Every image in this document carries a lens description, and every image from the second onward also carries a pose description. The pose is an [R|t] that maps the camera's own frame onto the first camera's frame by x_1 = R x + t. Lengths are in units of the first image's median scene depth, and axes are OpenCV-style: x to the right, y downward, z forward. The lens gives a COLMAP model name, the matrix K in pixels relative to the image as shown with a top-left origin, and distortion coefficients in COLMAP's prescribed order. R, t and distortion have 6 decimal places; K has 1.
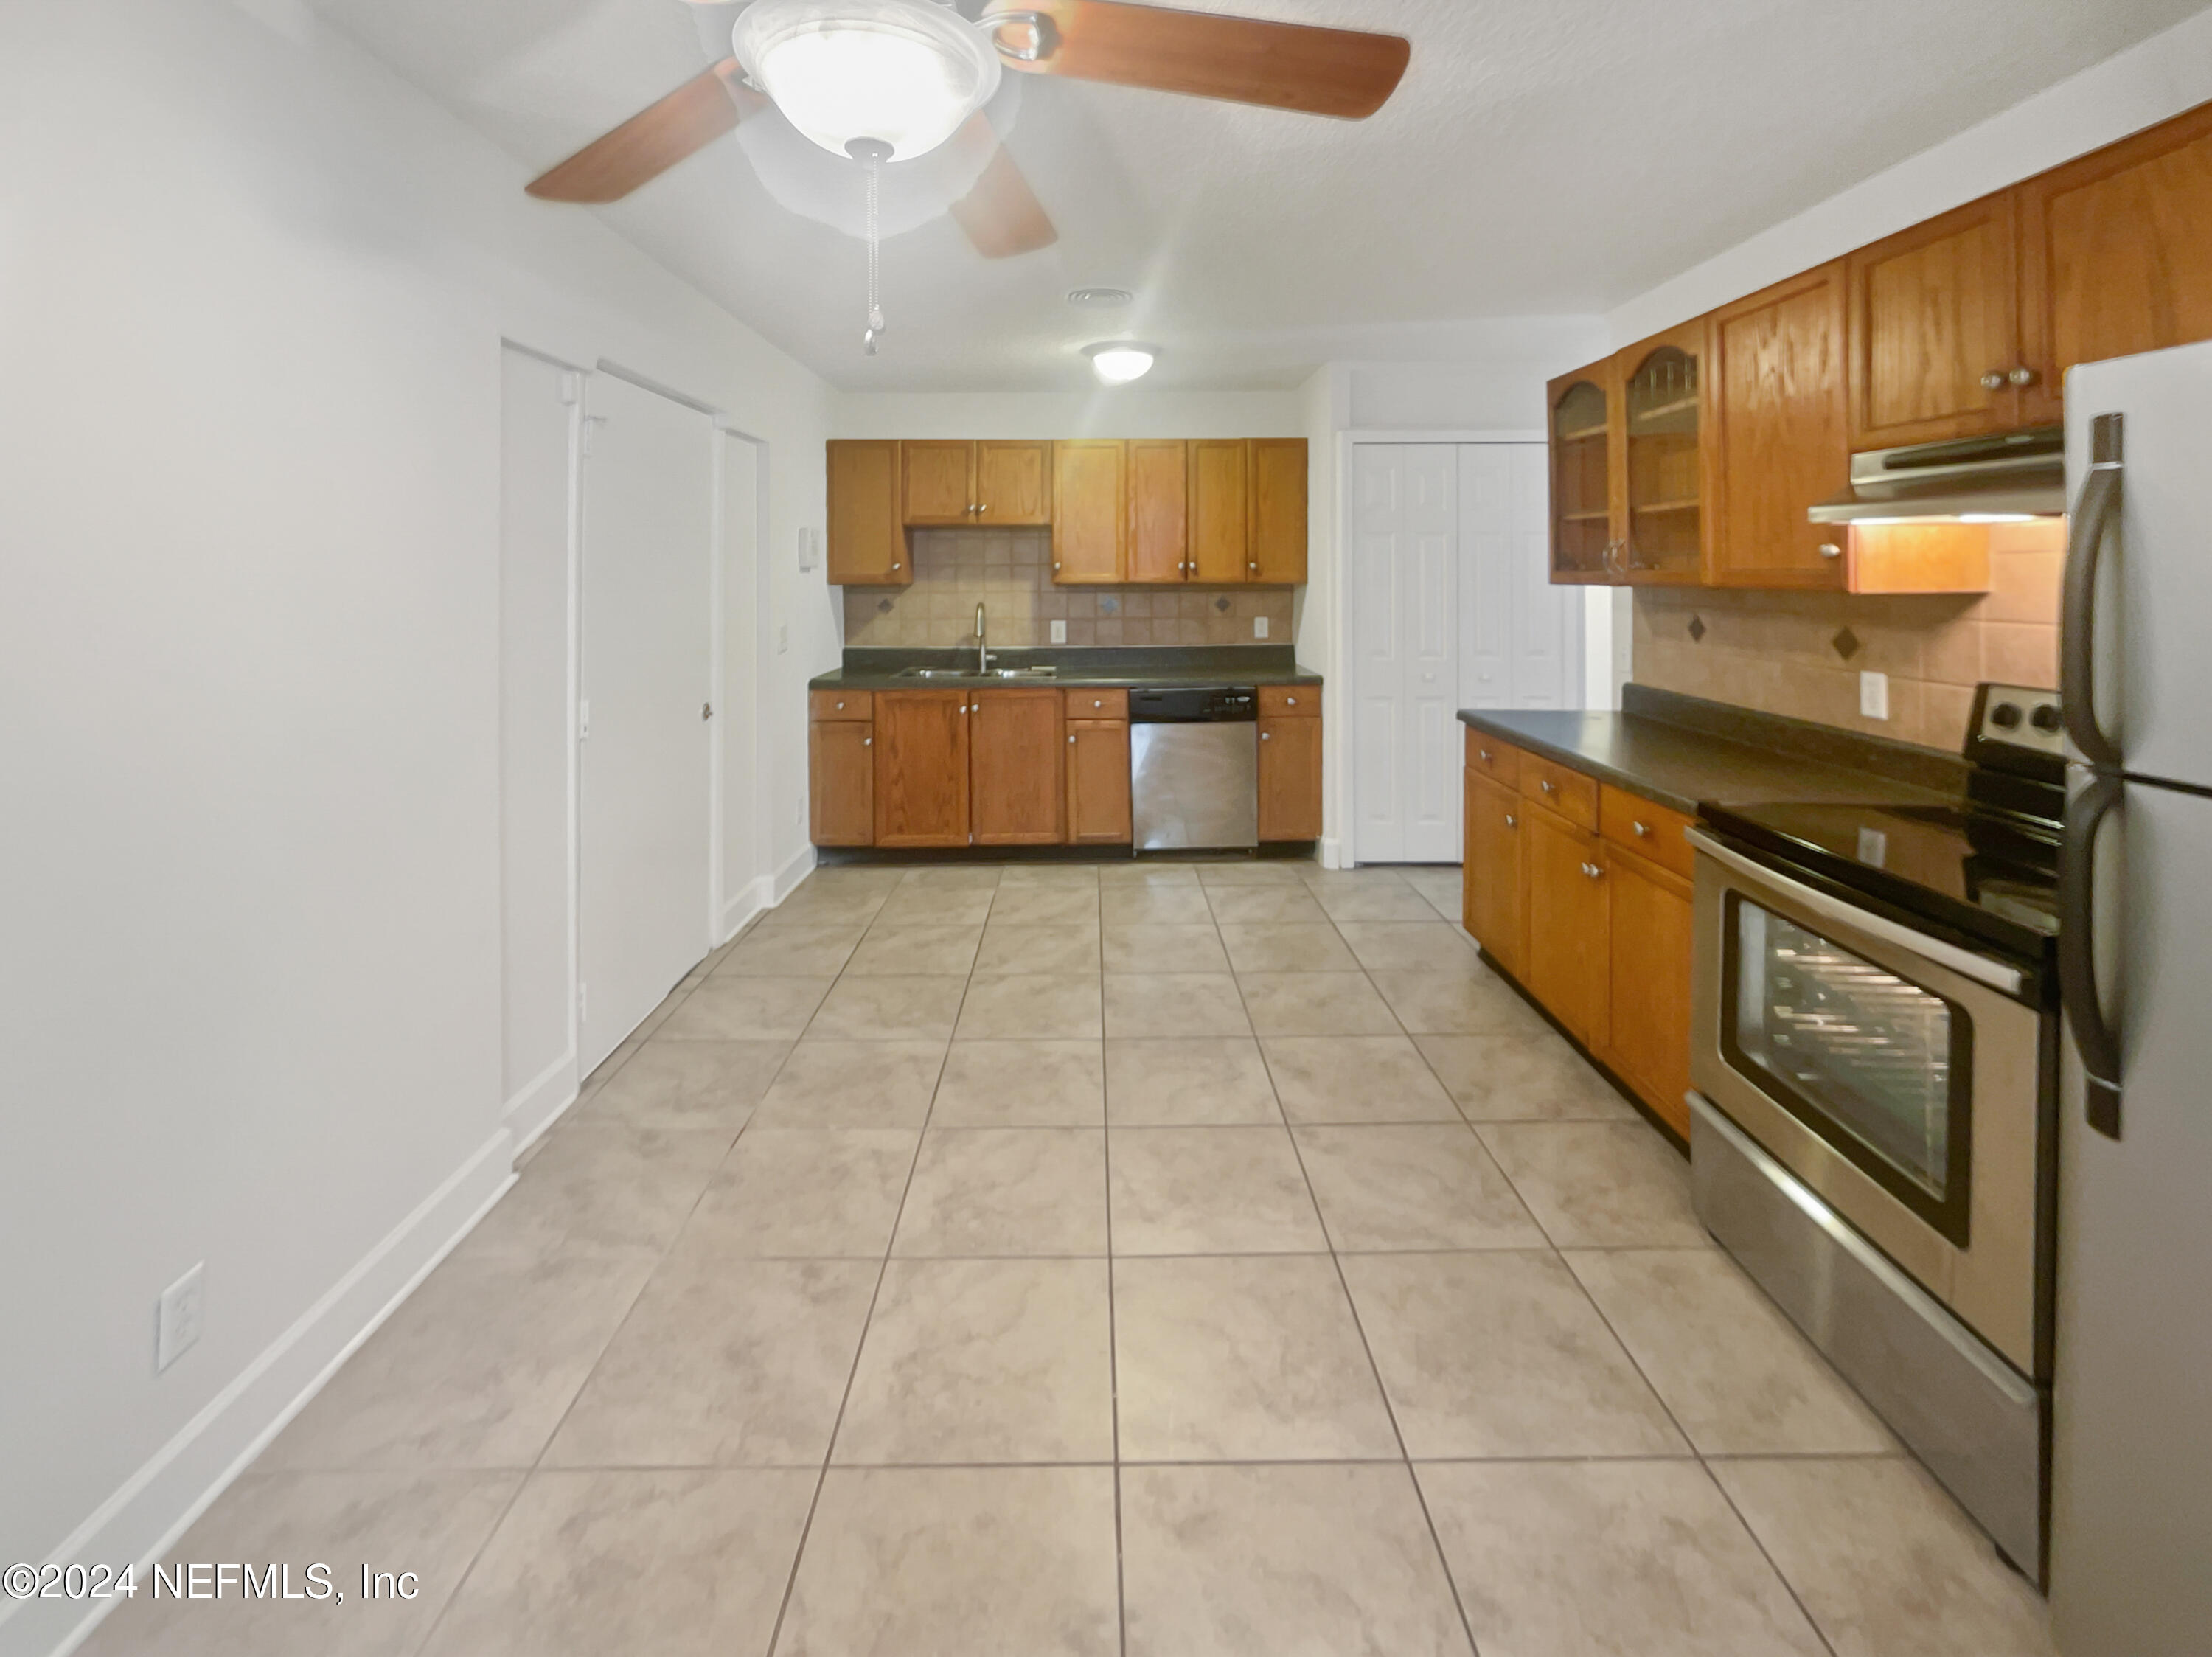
lens RADIAL K [[926.4, 0, 1106.0], [0, 926.4, 828.5], [0, 0, 1]] dist [0.001915, 0.000557]
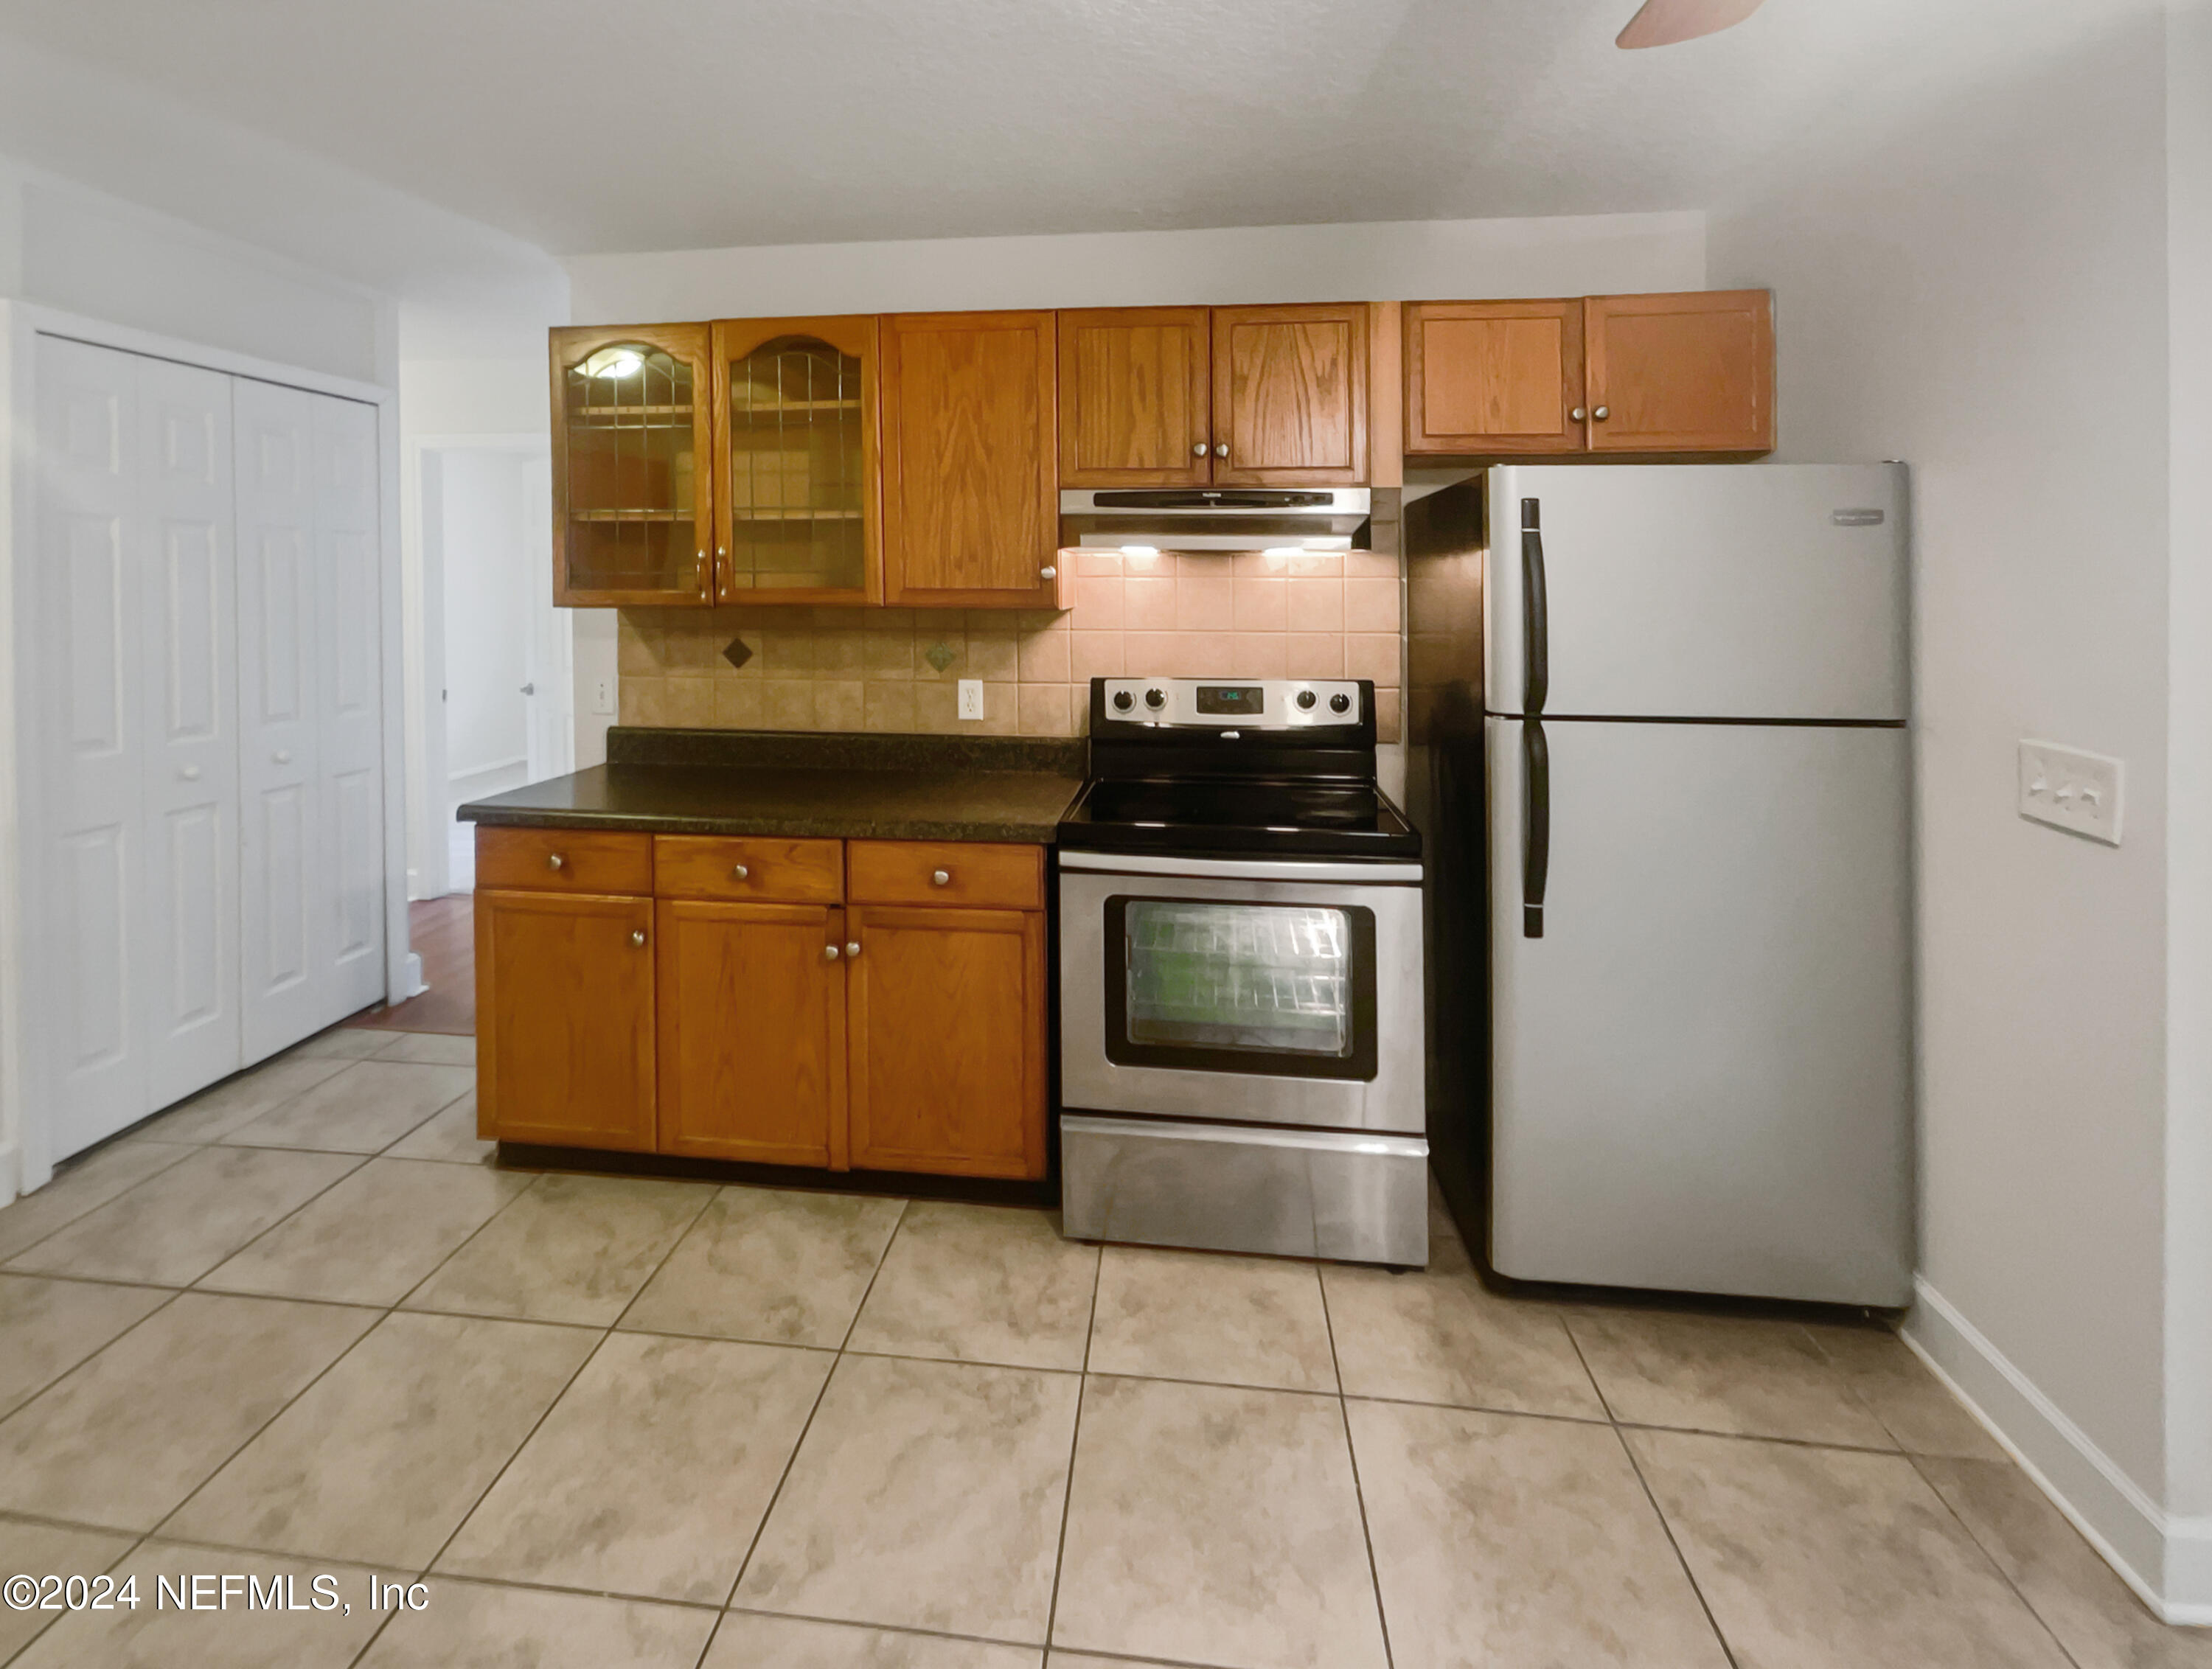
lens RADIAL K [[1015.8, 0, 1098.4], [0, 1015.8, 719.0], [0, 0, 1]] dist [-0.002990, 0.000602]
pose [[0.105477, -0.130097, 0.985875, -0.333764], [0.261596, 0.960116, 0.098710, -0.197643], [-0.959397, 0.247489, 0.135303, 0.688896]]
